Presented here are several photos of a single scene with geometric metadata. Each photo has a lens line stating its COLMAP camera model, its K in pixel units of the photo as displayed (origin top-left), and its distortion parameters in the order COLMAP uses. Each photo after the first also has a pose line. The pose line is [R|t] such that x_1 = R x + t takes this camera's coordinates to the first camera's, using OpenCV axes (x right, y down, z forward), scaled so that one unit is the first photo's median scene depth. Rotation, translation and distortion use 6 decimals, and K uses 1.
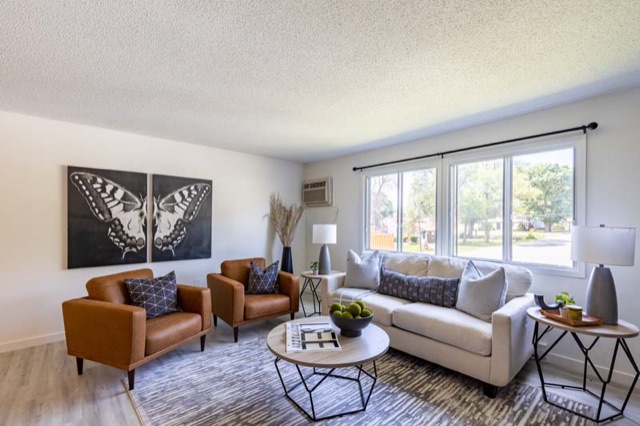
lens RADIAL K [[292.5, 0, 321.4], [0, 292.5, 221.6], [0, 0, 1]] dist [-0.000084, -0.000111]
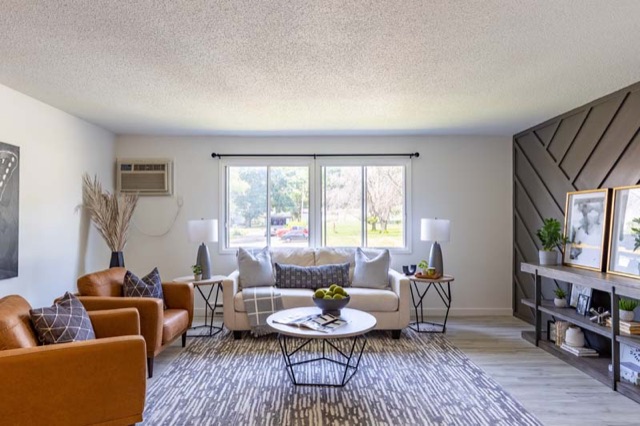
lens RADIAL K [[386.9, 0, 320.0], [0, 386.9, 213.0], [0, 0, 1]] dist [-0.000125, 0.000331]
pose [[0.660781, 0.007443, 0.750542, -0.664354], [-0.000199, 0.999953, -0.009741, 0.002026], [-0.750579, 0.006287, 0.660751, 0.020339]]
